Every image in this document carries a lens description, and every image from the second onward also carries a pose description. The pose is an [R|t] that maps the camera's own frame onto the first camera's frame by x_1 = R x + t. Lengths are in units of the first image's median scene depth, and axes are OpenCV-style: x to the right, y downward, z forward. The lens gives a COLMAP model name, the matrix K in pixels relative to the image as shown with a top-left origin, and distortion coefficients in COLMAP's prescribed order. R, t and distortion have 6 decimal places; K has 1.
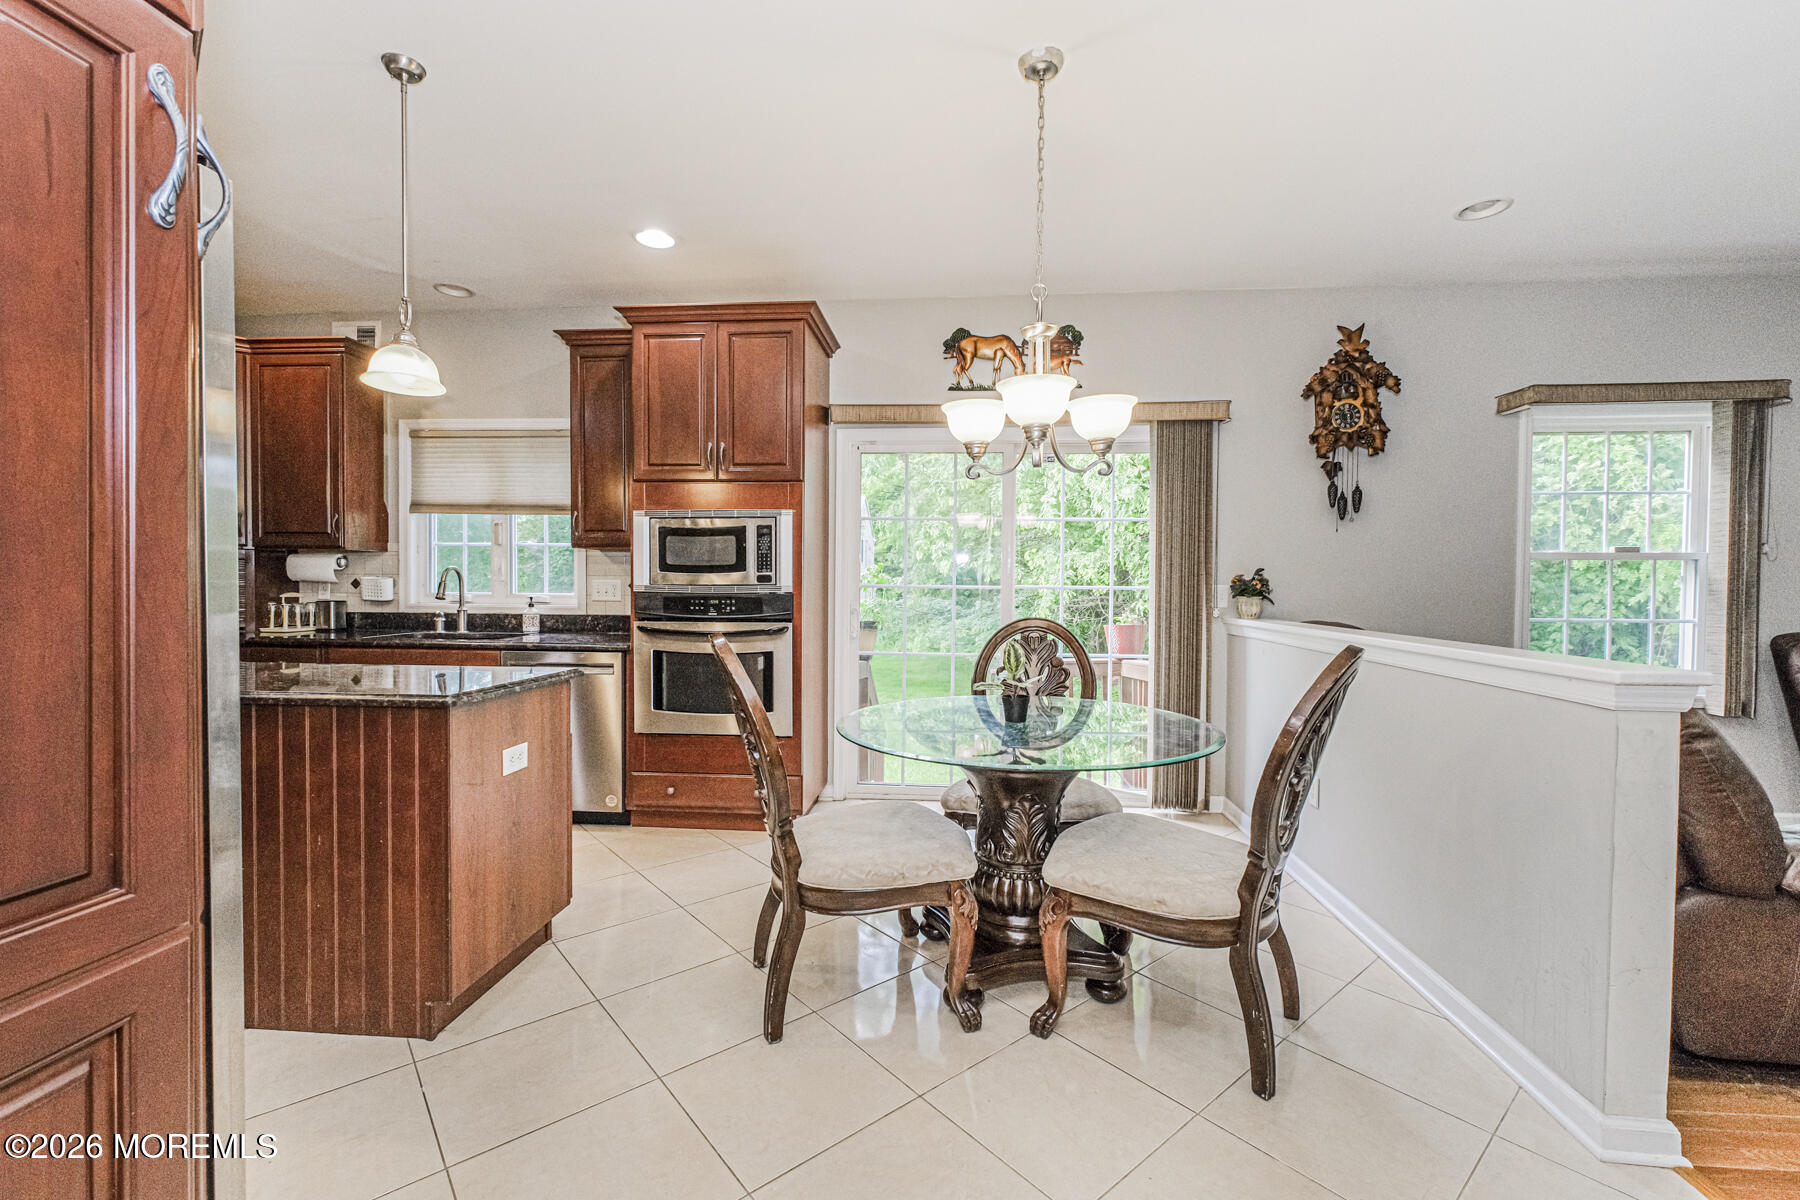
lens RADIAL K [[754.3, 0, 905.4], [0, 754.3, 595.8], [0, 0, 1]] dist [-0.002068, 0.000806]
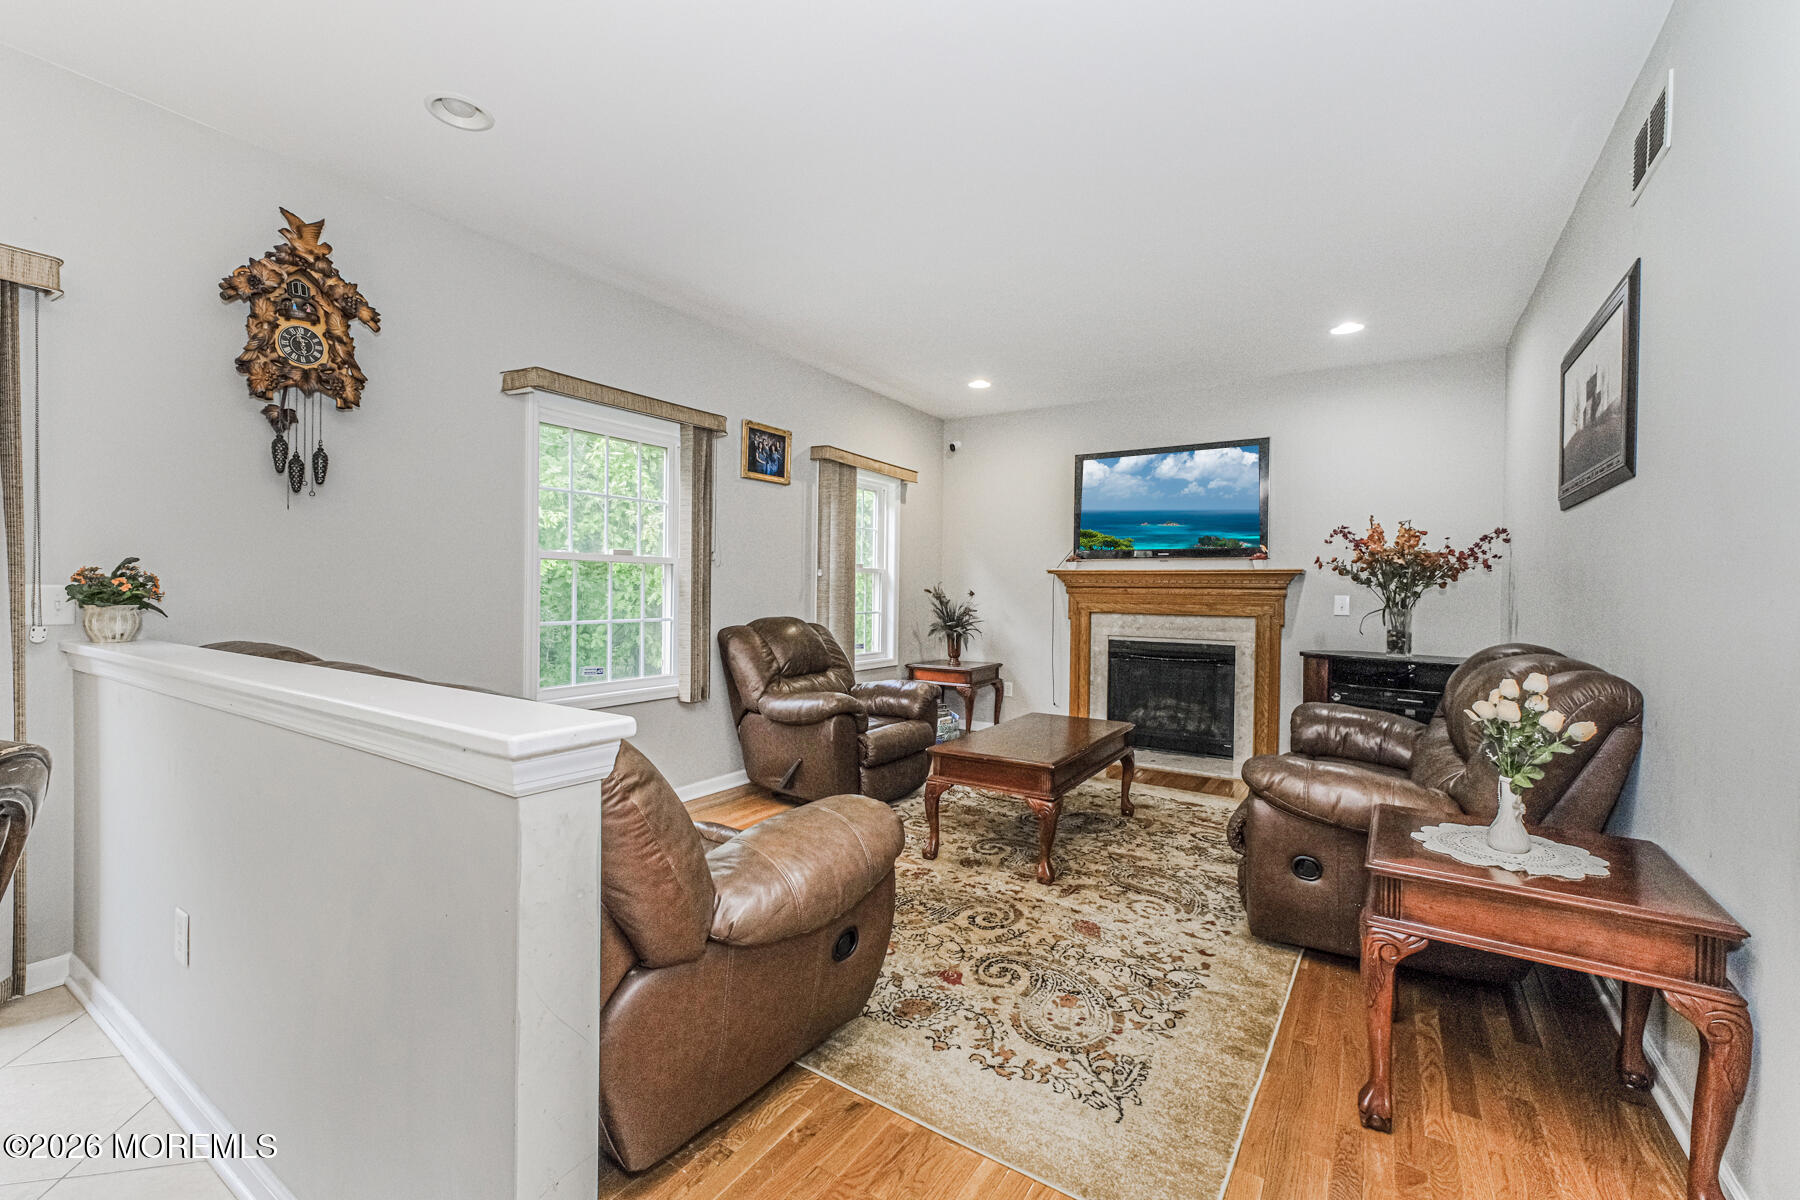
lens RADIAL K [[754.3, 0, 901.8], [0, 754.3, 596.8], [0, 0, 1]] dist [-0.002068, 0.000806]
pose [[0.468012, -0.009325, 0.883673, 0.227089], [0.006236, 0.999954, 0.007249, -0.006010], [-0.883700, 0.002118, 0.468048, 0.179719]]
